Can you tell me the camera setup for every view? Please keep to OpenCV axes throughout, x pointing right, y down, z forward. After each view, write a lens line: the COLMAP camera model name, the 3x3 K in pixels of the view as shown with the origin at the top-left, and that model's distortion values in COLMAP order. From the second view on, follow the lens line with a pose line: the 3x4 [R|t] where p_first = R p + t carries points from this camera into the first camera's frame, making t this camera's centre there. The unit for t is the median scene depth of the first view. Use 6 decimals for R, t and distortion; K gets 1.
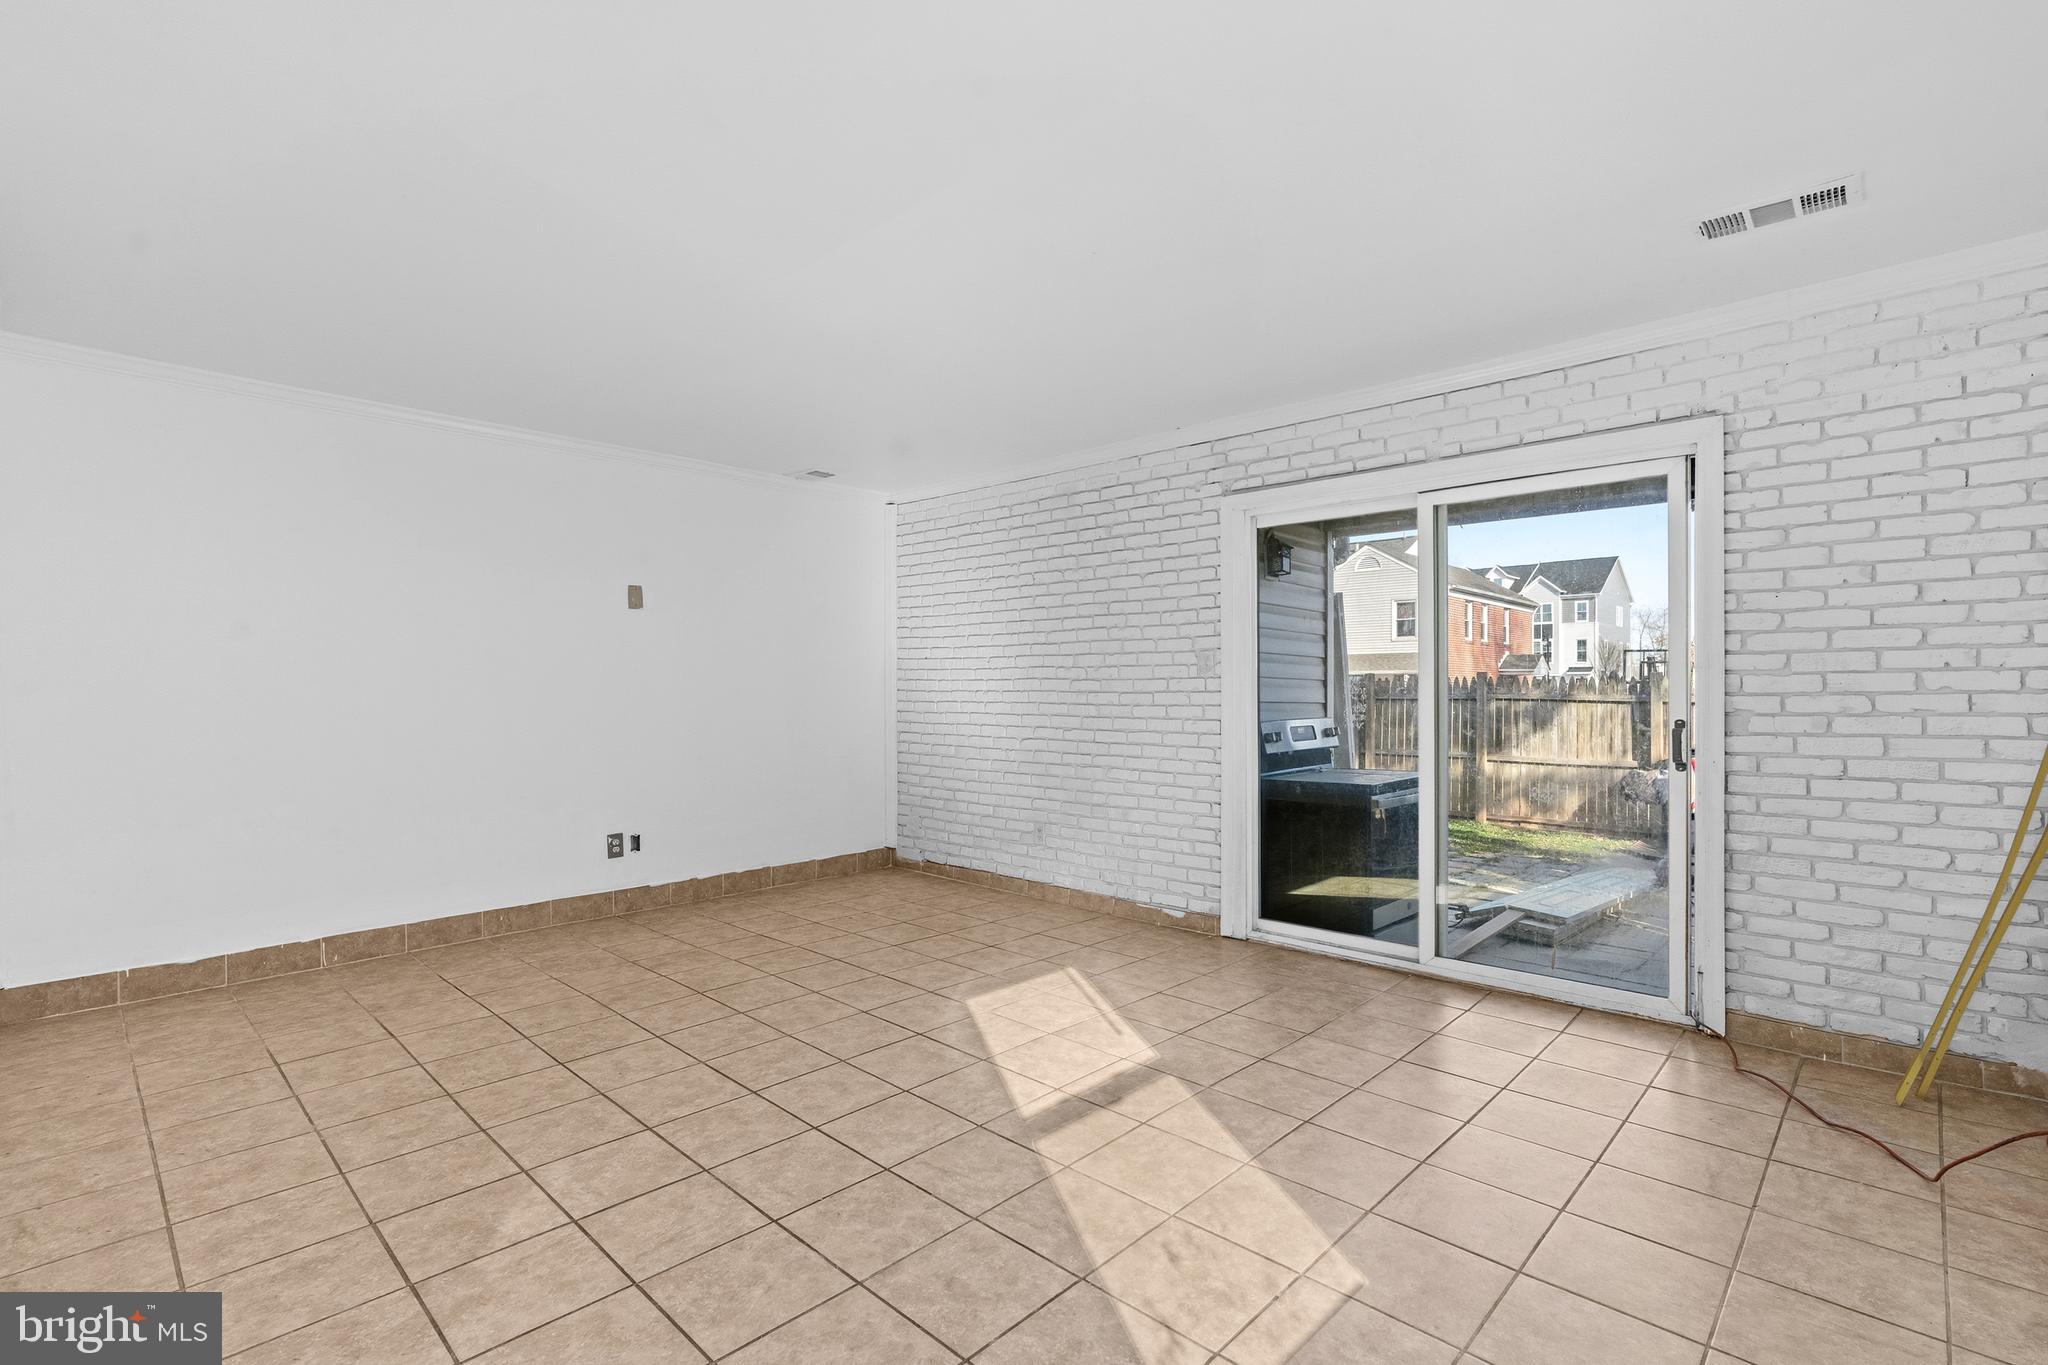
lens RADIAL K [[938.3, 0, 1024.0], [0, 938.3, 682.5], [0, 0, 1]] dist [-0.011836, 0.007457]
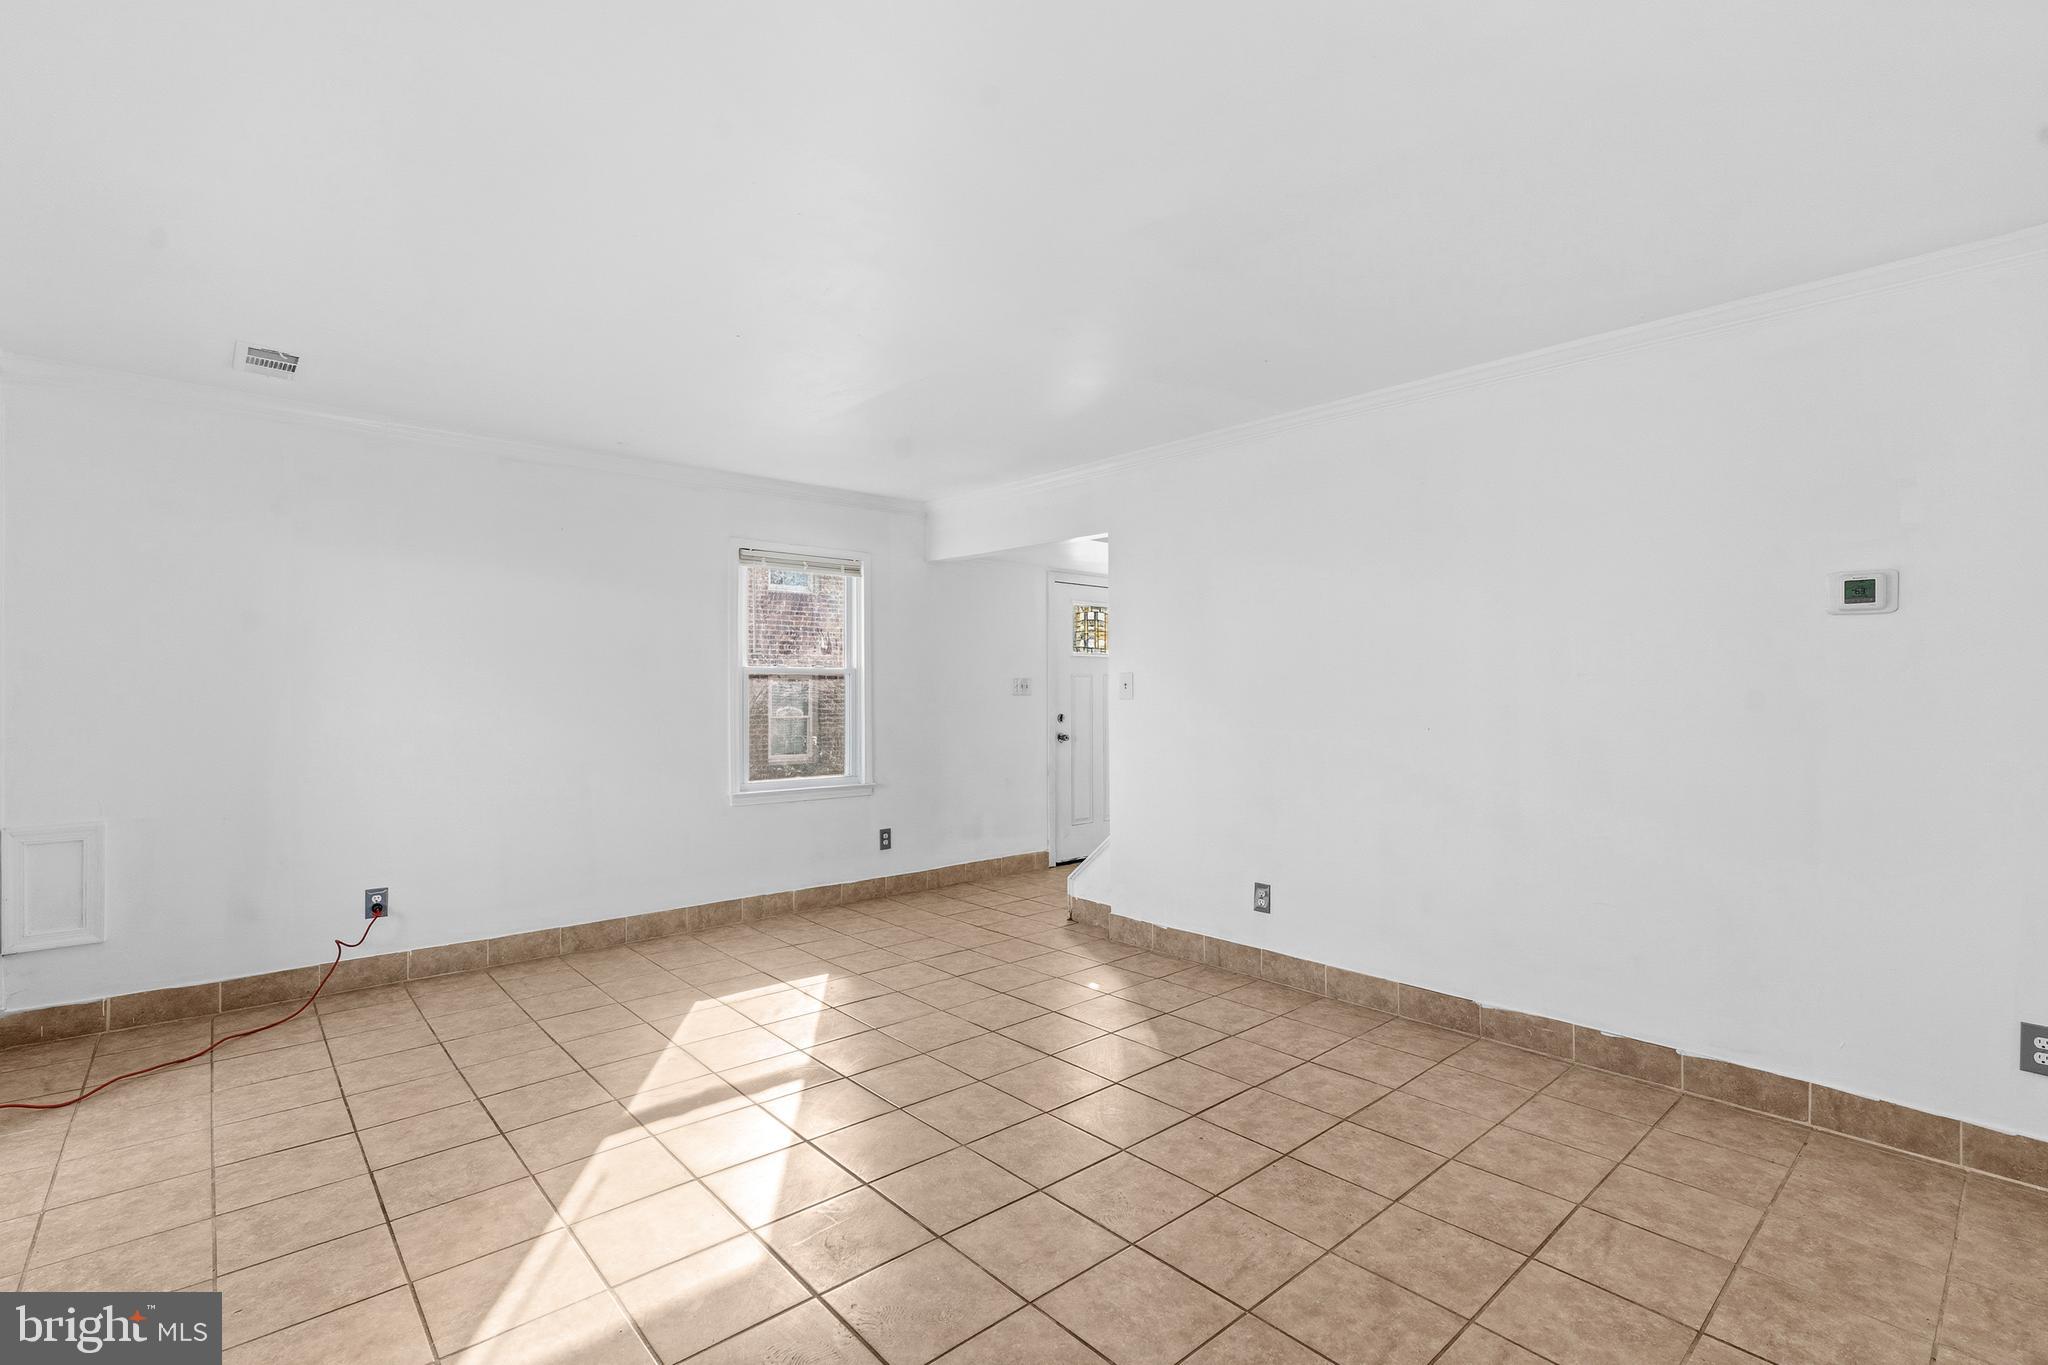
lens RADIAL K [[938.3, 0, 1024.0], [0, 938.3, 682.5], [0, 0, 1]] dist [-0.011836, 0.007457]
pose [[-0.996766, 0.002844, 0.080308, -0.328817], [0.001502, 0.999858, -0.016764, -0.016327], [-0.080344, -0.016589, -0.996629, 1.921232]]
